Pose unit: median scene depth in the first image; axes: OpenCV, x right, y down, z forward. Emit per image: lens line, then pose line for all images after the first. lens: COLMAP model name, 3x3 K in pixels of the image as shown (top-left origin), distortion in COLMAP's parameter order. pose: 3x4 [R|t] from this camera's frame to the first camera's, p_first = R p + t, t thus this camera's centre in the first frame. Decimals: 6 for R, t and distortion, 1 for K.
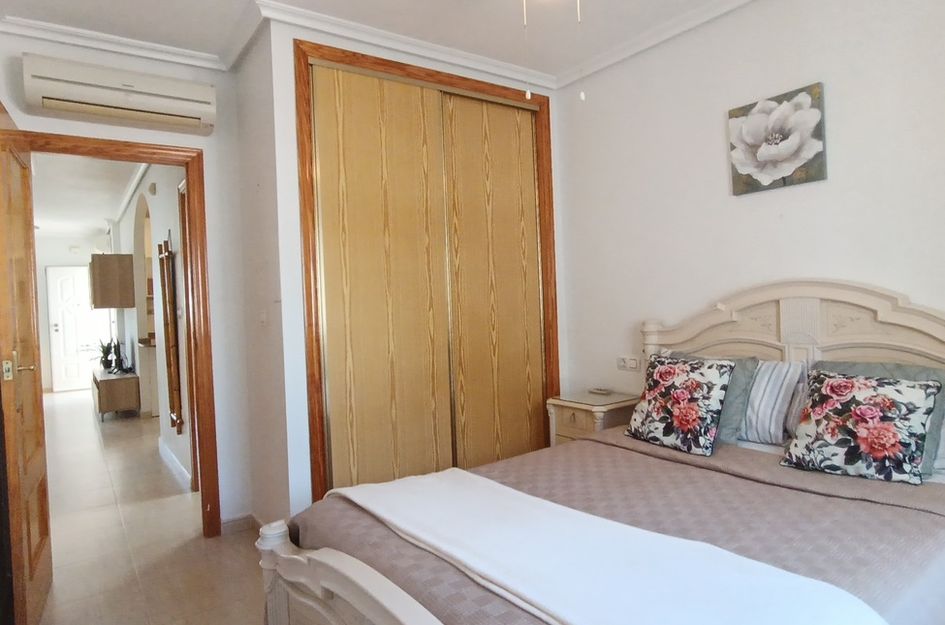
lens RADIAL K [[577.0, 0, 464.4], [0, 577.0, 305.8], [0, 0, 1]] dist [-0.033571, 0.025898]
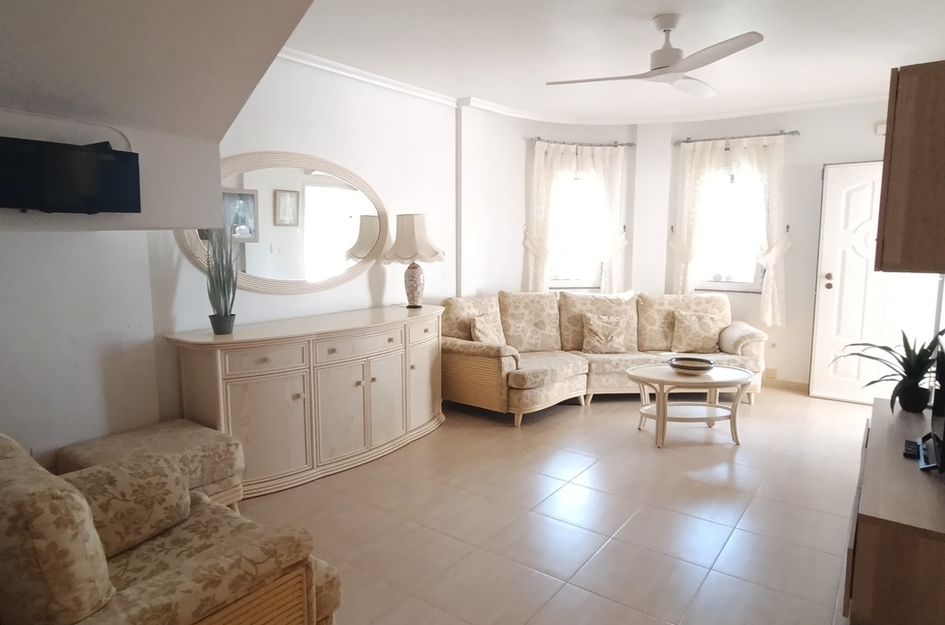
lens RADIAL K [[577.0, 0, 464.4], [0, 577.0, 305.8], [0, 0, 1]] dist [-0.033571, 0.025898]
pose [[0.309492, 0.152777, -0.938549, -0.674638], [-0.027542, 0.988035, 0.151751, -0.023020], [0.950503, -0.021116, 0.309997, 1.093961]]
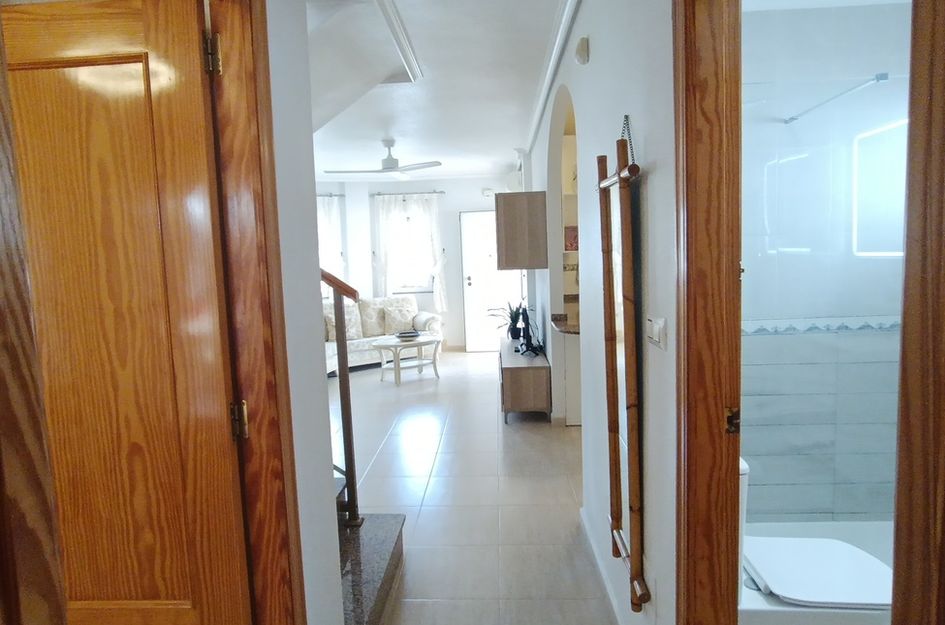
lens RADIAL K [[577.0, 0, 464.4], [0, 577.0, 305.8], [0, 0, 1]] dist [-0.033571, 0.025898]
pose [[0.788514, 0.067363, -0.611317, -0.351401], [-0.002892, 0.994379, 0.105844, -0.041227], [0.615010, -0.081692, 0.784276, 0.603330]]
